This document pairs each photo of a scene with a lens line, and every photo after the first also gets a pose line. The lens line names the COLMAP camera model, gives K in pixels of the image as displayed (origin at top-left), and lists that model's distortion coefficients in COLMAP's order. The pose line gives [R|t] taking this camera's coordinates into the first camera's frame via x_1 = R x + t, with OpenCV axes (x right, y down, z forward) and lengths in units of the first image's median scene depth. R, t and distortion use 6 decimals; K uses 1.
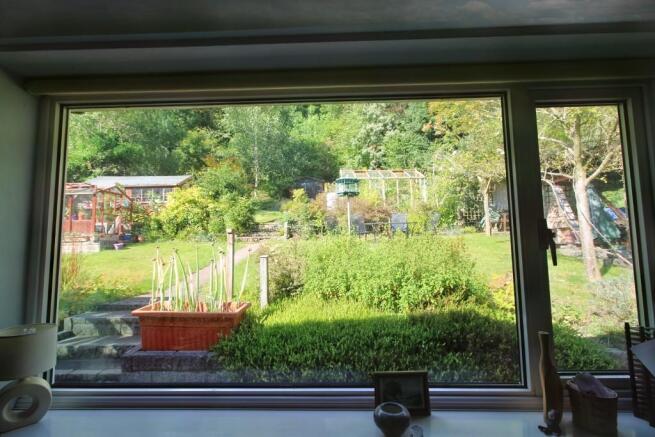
lens RADIAL K [[301.9, 0, 326.5], [0, 301.9, 209.6], [0, 0, 1]] dist [0.001488, 0.000340]
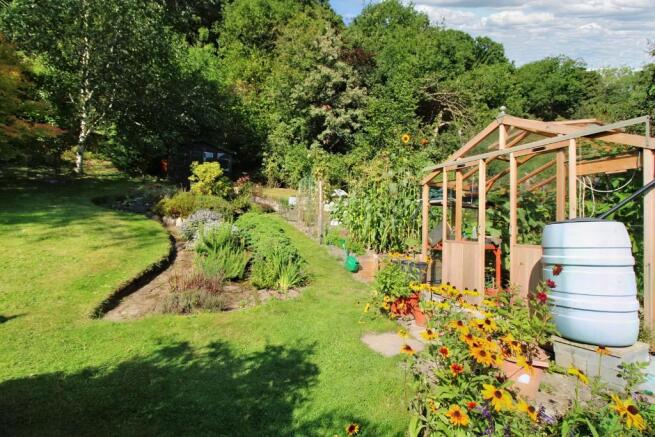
lens RADIAL K [[301.9, 0, 326.5], [0, 301.9, 209.6], [0, 0, 1]] dist [0.001488, 0.000340]
pose [[0.898401, 0.061944, 0.434785, -0.097711], [-0.087328, 0.995430, 0.038628, -0.026869], [-0.430406, -0.072673, 0.899705, 0.437589]]
